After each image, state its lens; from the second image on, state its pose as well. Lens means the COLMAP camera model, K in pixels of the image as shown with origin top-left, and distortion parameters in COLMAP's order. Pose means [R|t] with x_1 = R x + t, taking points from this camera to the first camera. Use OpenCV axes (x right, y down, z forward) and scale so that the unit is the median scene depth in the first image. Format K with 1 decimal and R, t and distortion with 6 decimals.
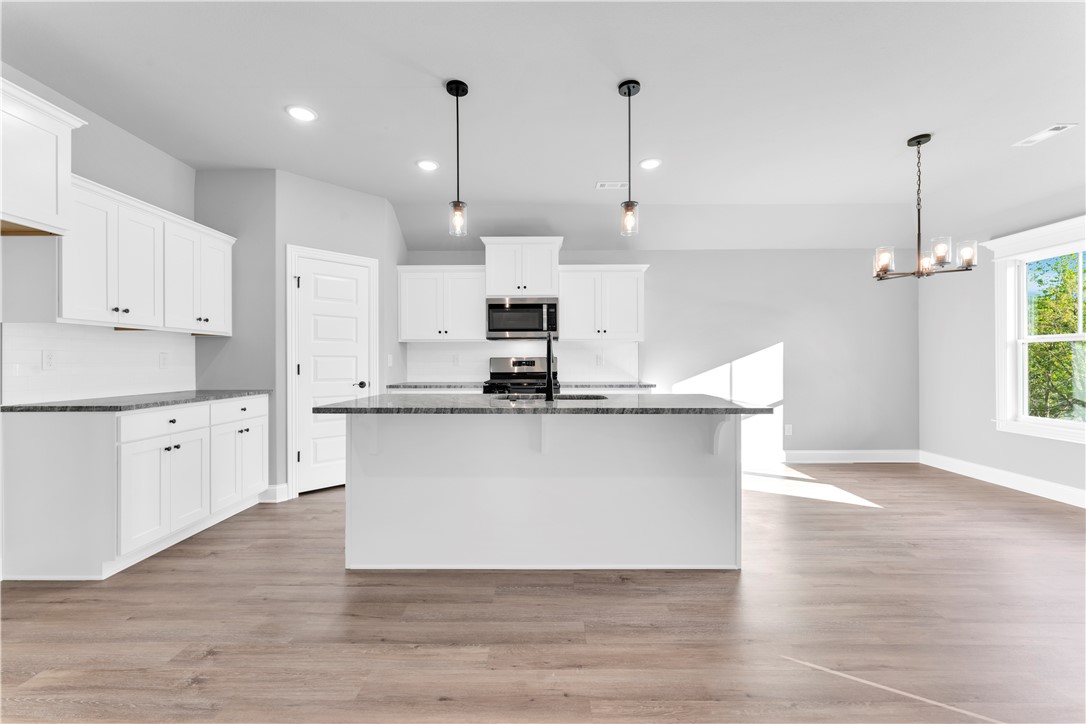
lens RADIAL K [[441.3, 0, 539.0], [0, 441.3, 362.2], [0, 0, 1]] dist [0.003320, -0.000613]
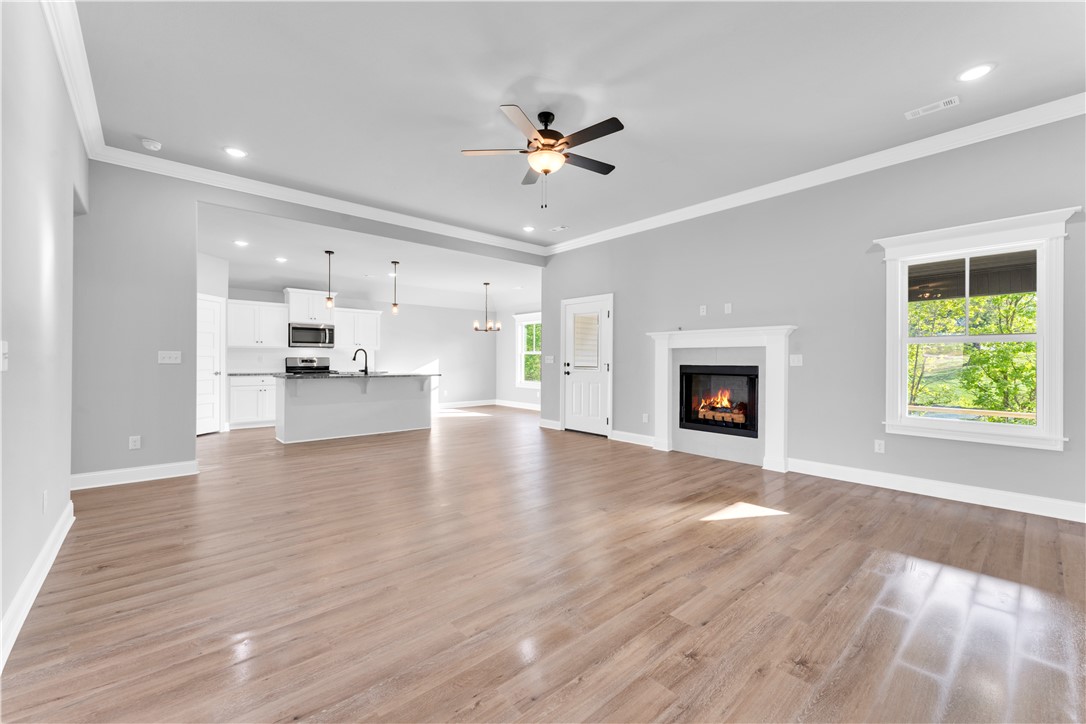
lens RADIAL K [[441.3, 0, 541.9], [0, 441.3, 361.0], [0, 0, 1]] dist [0.003320, -0.000613]
pose [[0.748002, 0.004716, 0.663680, -0.533223], [-0.003823, 0.999989, -0.002797, 0.004027], [-0.663685, -0.000445, 0.748012, -0.956360]]
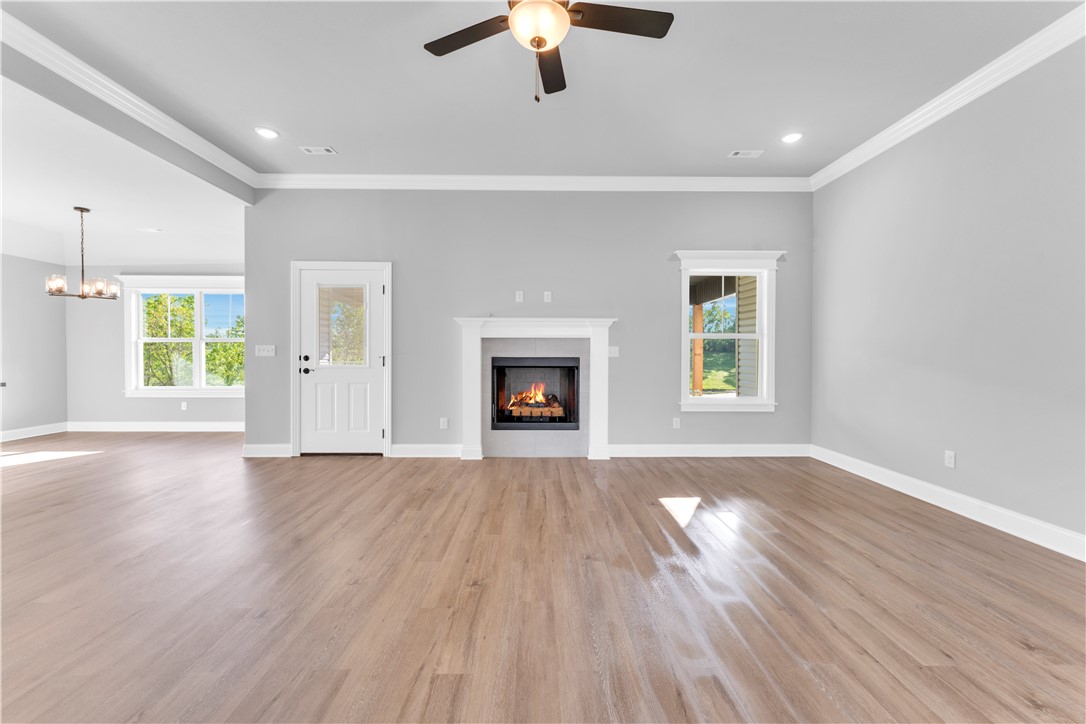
lens RADIAL K [[441.3, 0, 543.4], [0, 441.3, 356.2], [0, 0, 1]] dist [0.003320, -0.000613]
pose [[-0.015537, -0.004080, 0.999871, -0.496003], [0.001229, 0.999991, 0.004099, 0.003713], [-0.999879, 0.001293, -0.015532, -0.406938]]
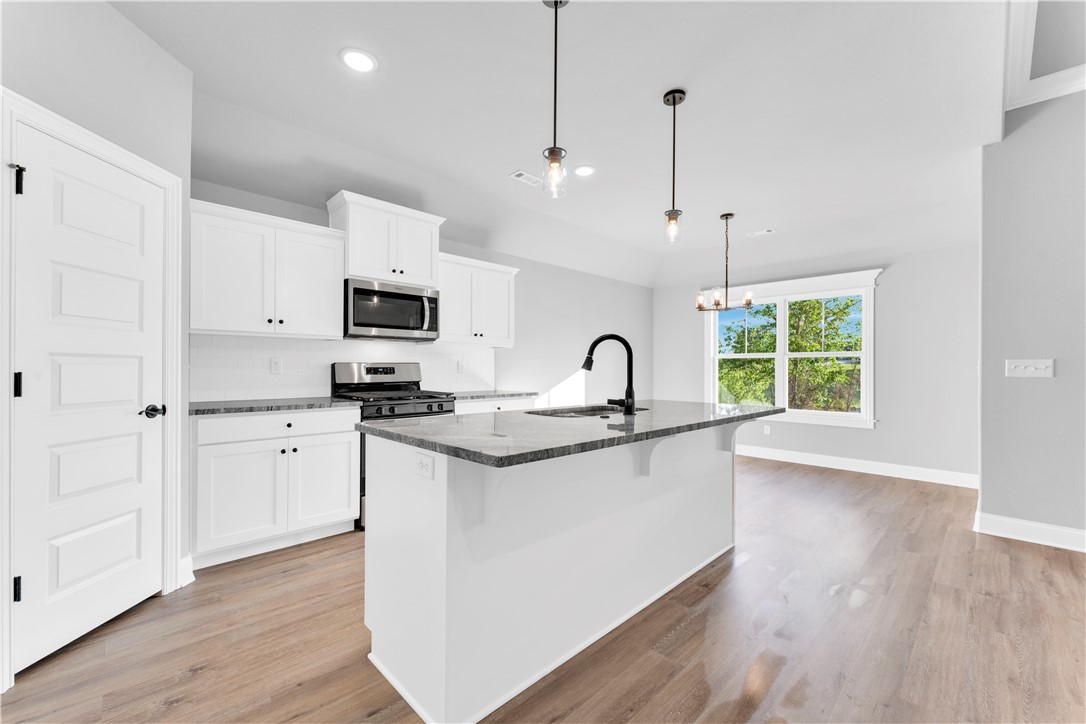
lens RADIAL K [[441.3, 0, 545.7], [0, 441.3, 366.4], [0, 0, 1]] dist [0.003320, -0.000613]
pose [[0.707890, 0.008040, 0.706277, -0.398692], [-0.004887, 0.999967, -0.006486, -0.000816], [-0.706306, 0.001140, 0.707906, 0.277370]]
